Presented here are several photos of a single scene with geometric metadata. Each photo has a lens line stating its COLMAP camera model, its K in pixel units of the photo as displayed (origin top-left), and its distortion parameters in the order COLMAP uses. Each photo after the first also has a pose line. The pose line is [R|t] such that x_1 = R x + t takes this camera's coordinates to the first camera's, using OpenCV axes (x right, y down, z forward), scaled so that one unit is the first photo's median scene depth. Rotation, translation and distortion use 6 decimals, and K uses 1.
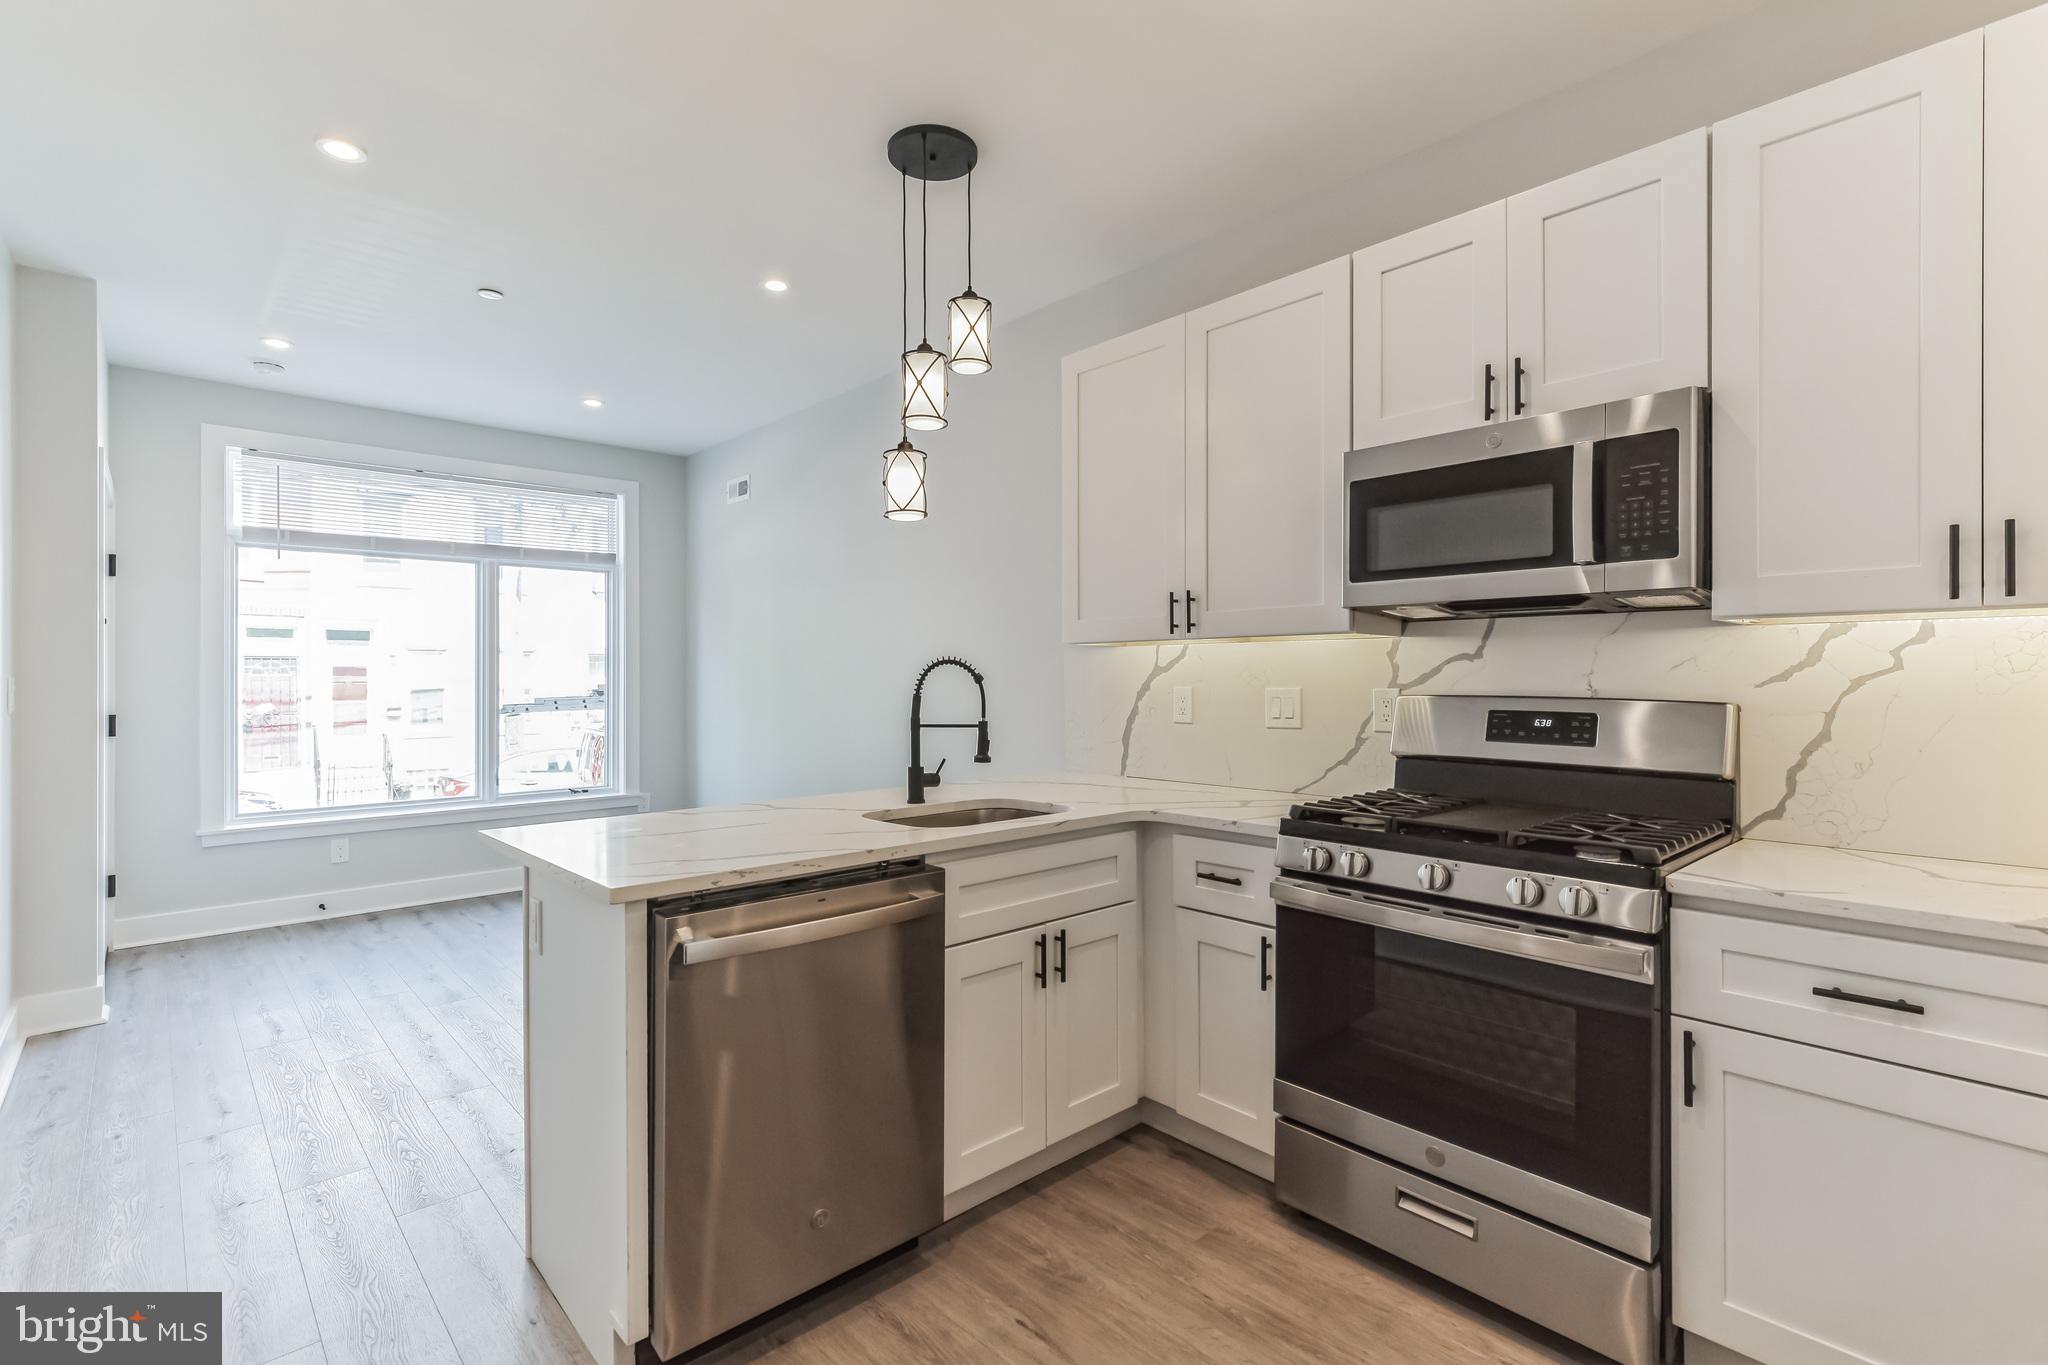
lens RADIAL K [[922.4, 0, 1027.3], [0, 922.4, 674.6], [0, 0, 1]] dist [0.000537, 0.000077]
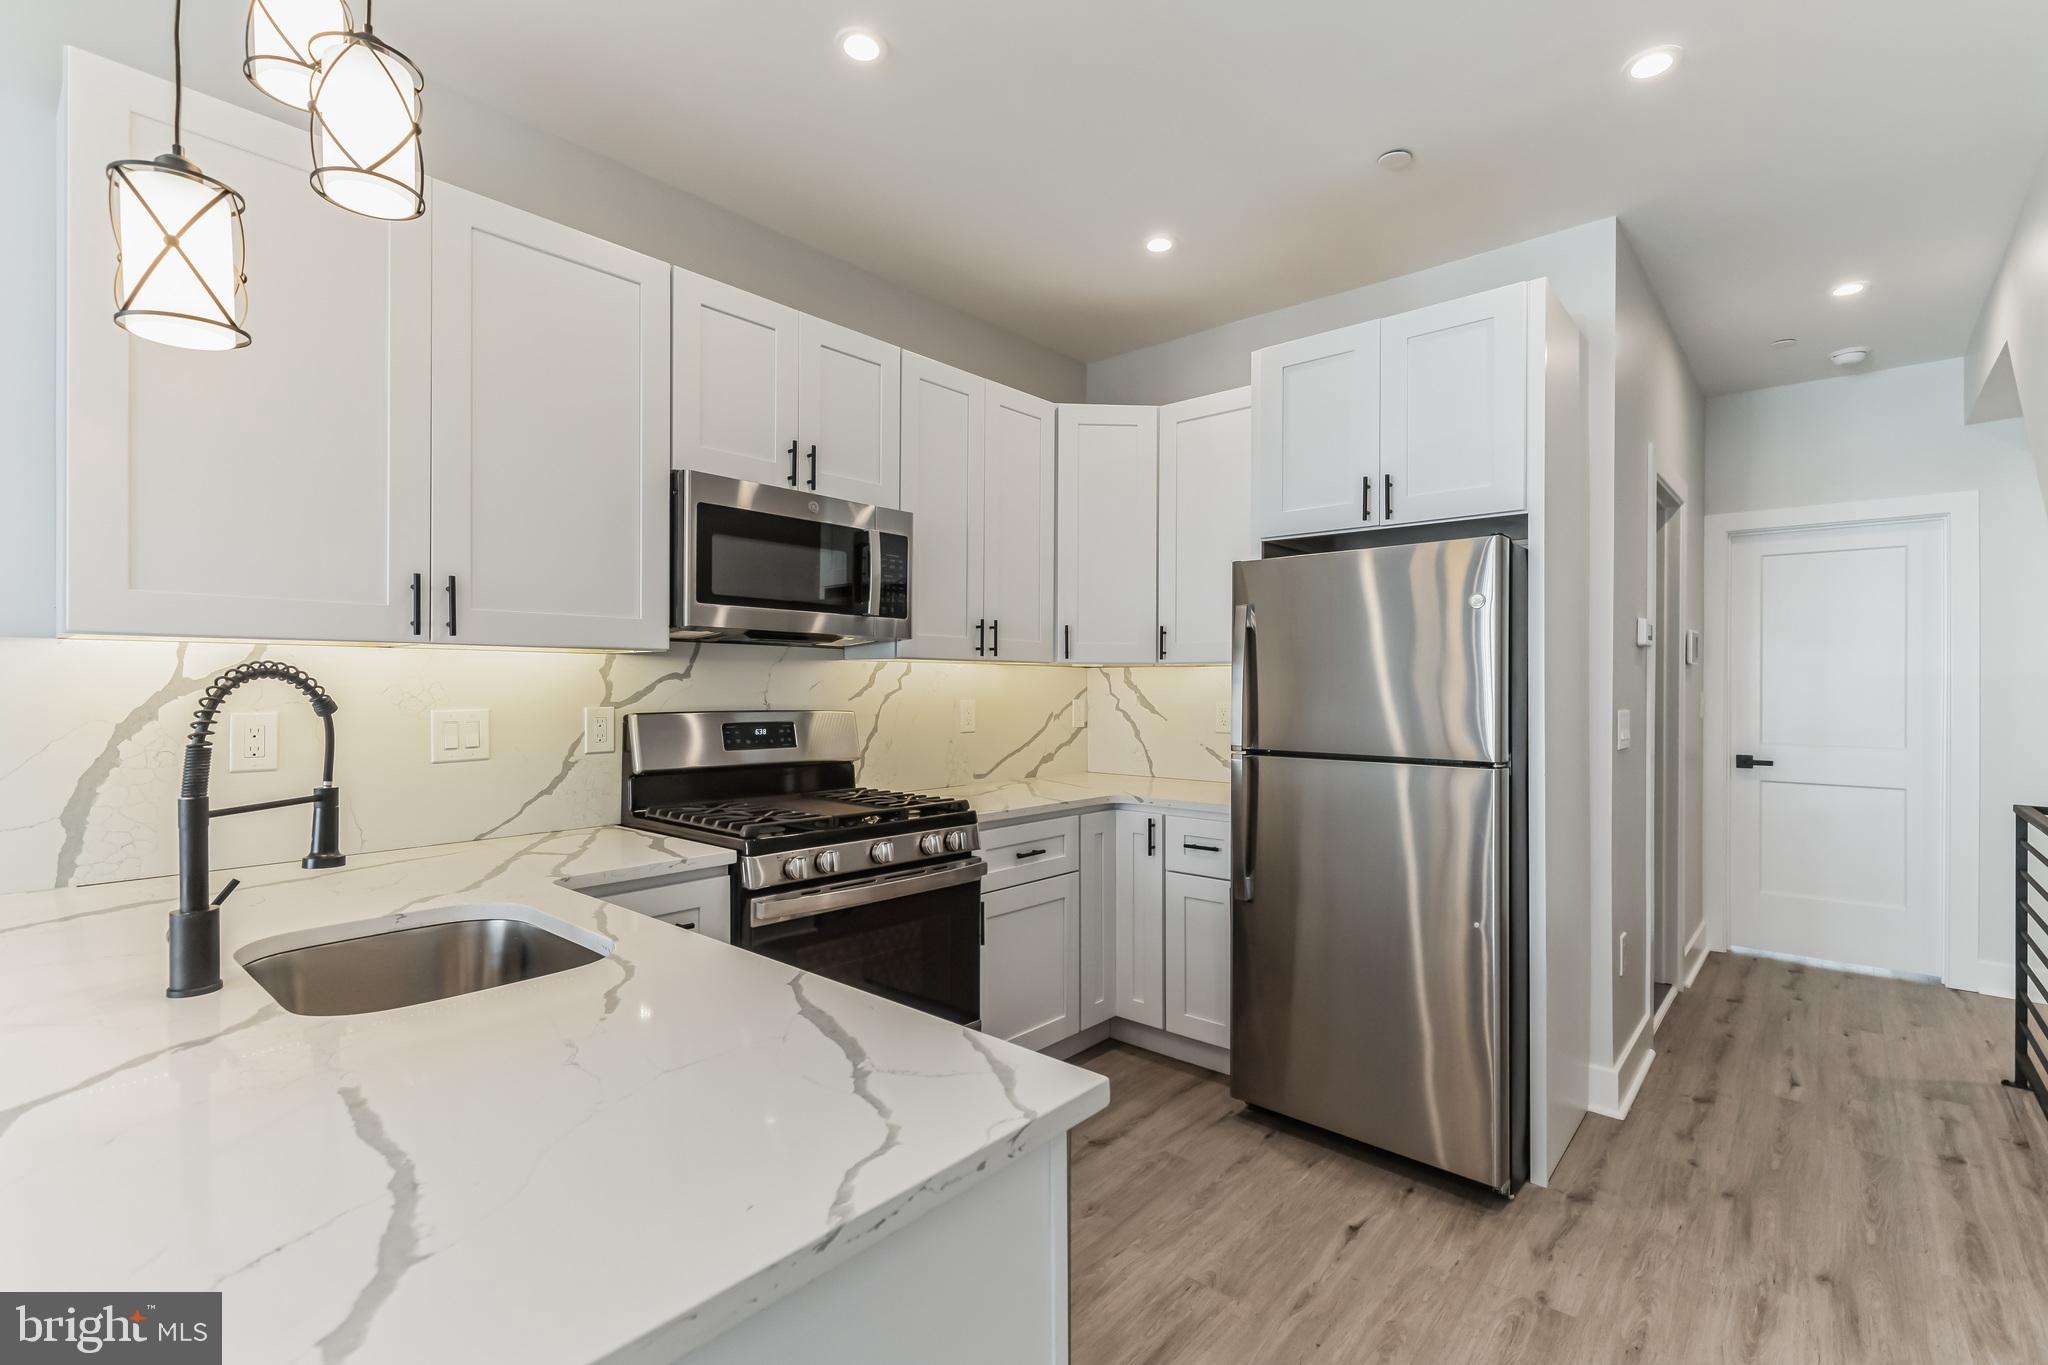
lens RADIAL K [[948.9, 0, 1052.2], [0, 948.9, 683.7], [0, 0, 1]] dist [0.005006, -0.000237]
pose [[-0.111866, 0.003848, 0.993716, -0.670912], [-0.004591, 0.999980, -0.004389, -0.007370], [-0.993713, -0.005053, -0.111846, 0.681538]]
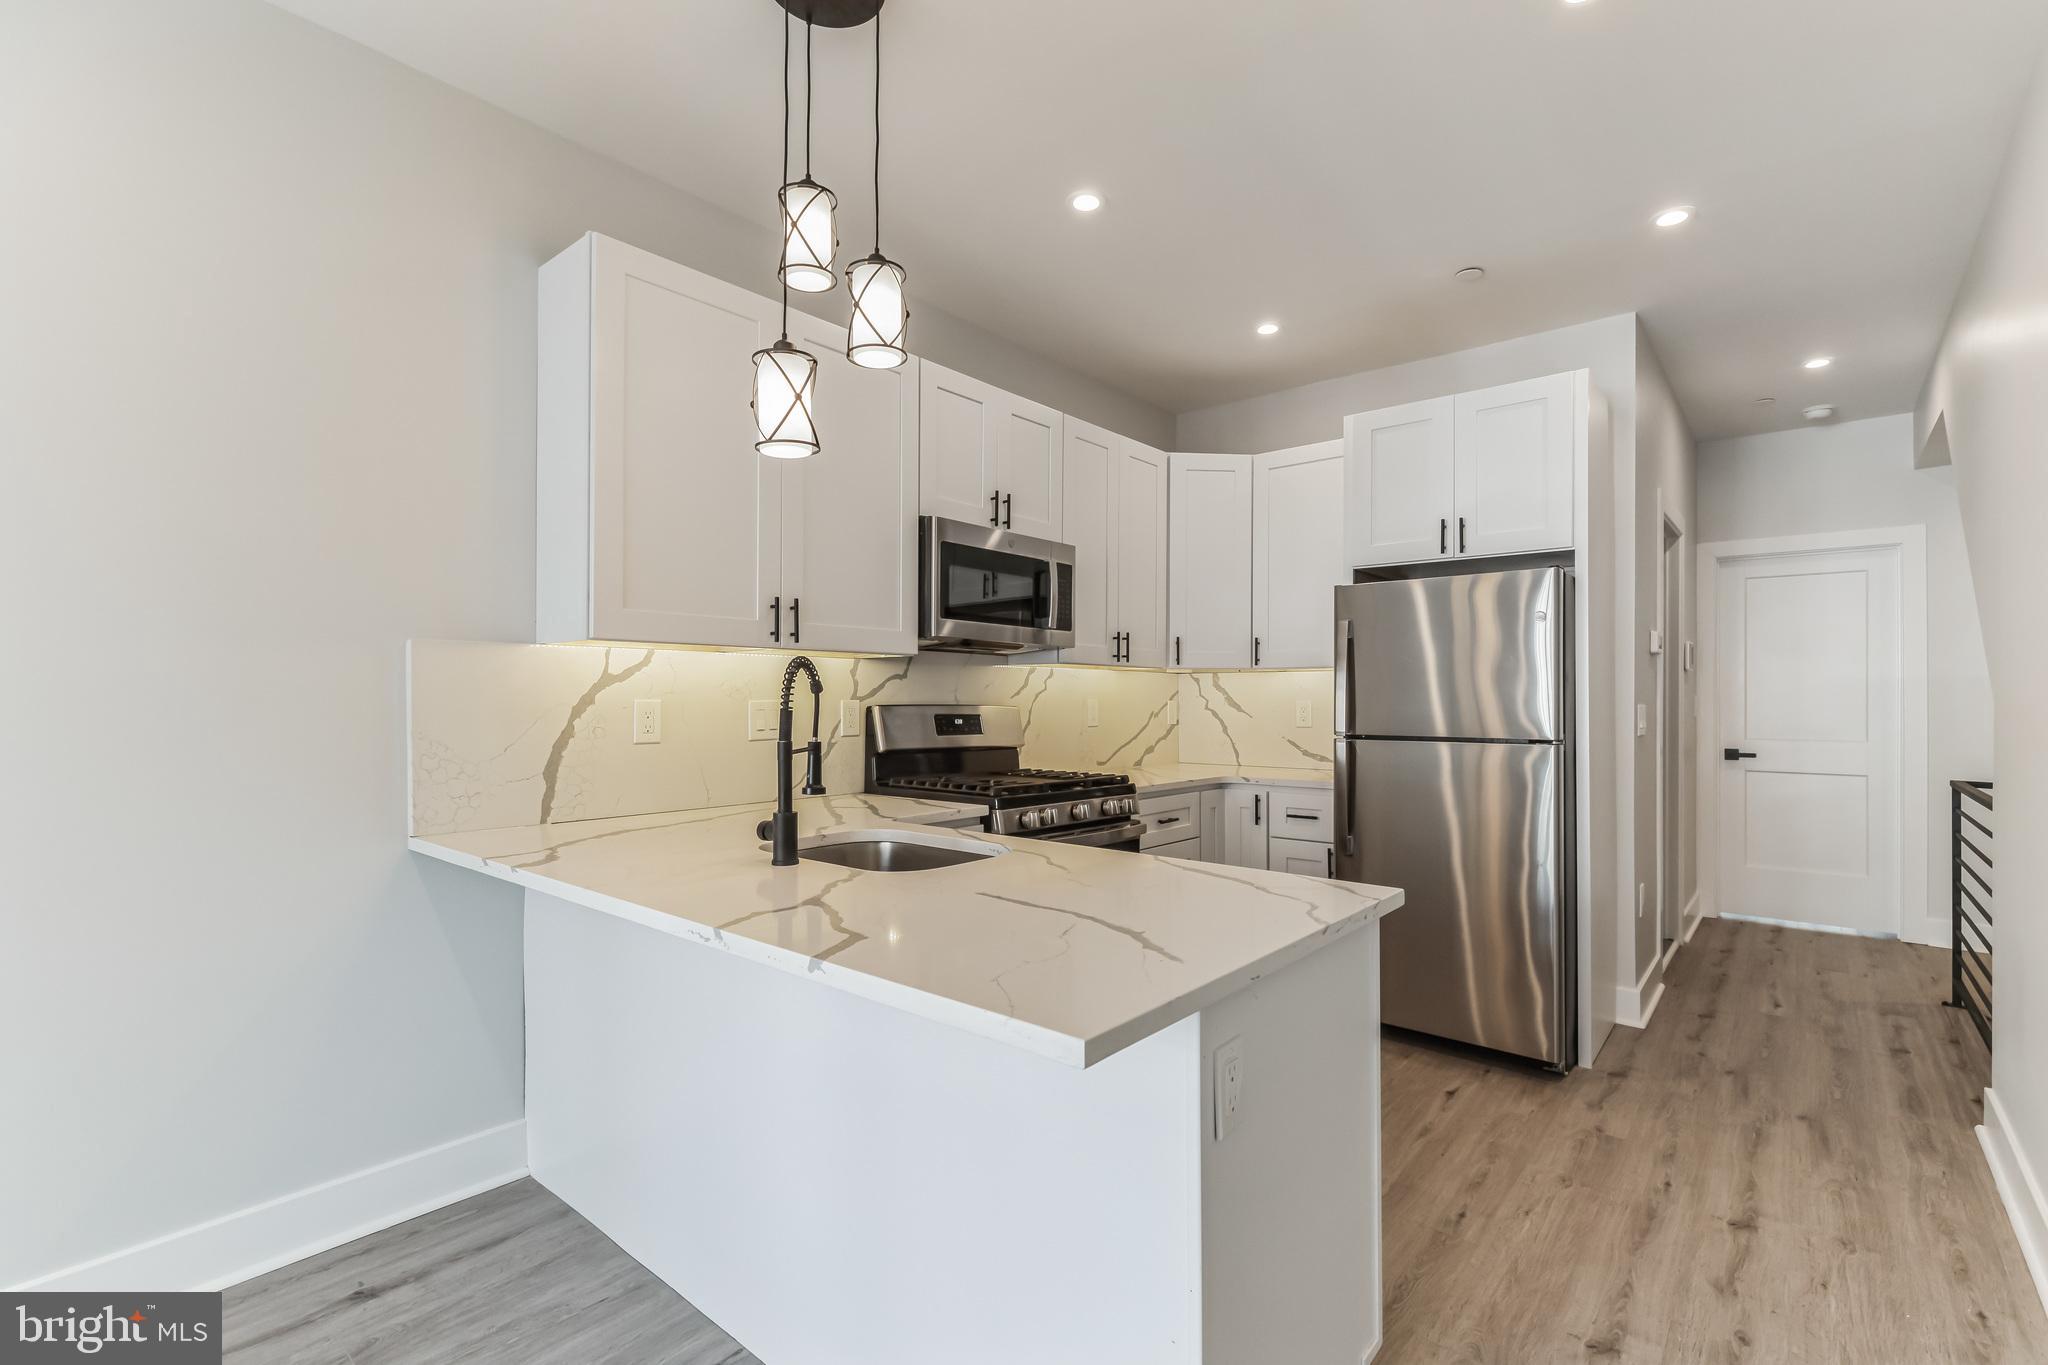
lens RADIAL K [[949.8, 0, 1047.6], [0, 949.8, 694.9], [0, 0, 1]] dist [0.002989, 0.000741]
pose [[-0.126984, 0.008151, 0.991871, -0.928292], [-0.003581, 0.999956, -0.008676, 0.018942], [-0.991898, -0.004654, -0.126949, 0.951055]]
